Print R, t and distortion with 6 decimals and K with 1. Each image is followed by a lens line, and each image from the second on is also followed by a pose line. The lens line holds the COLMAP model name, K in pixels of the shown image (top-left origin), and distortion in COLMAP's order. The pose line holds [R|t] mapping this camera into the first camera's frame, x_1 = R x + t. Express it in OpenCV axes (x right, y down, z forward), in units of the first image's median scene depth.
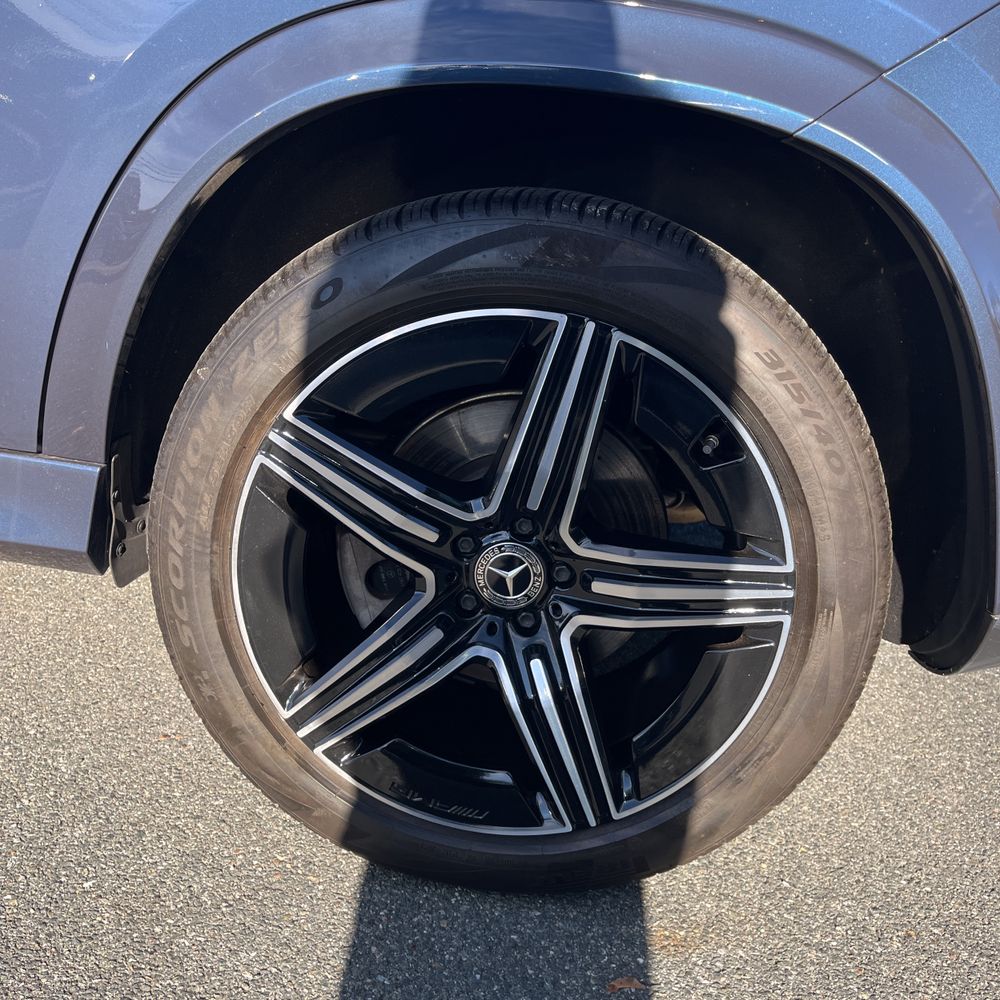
lens RADIAL K [[1052.5, 0, 504.2], [0, 1052.5, 502.8], [0, 0, 1]] dist [0.030413, 0.000000]
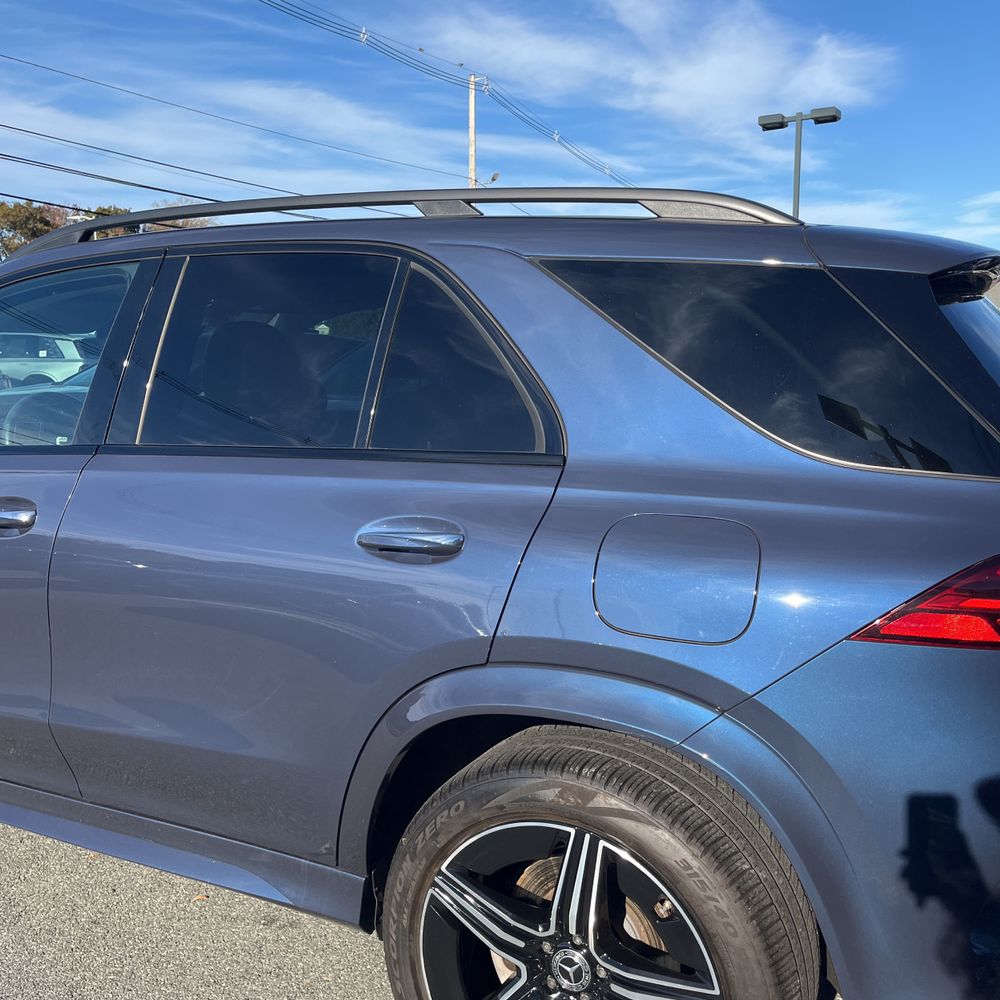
lens RADIAL K [[1052.5, 0, 497.9], [0, 1052.5, 469.5], [0, 0, 1]] dist [0.030413, 0.000000]
pose [[0.922987, -0.068951, -0.378604, 0.627806], [-0.017747, 0.975144, -0.220858, -0.354331], [0.384422, 0.210568, 0.898822, -0.773004]]
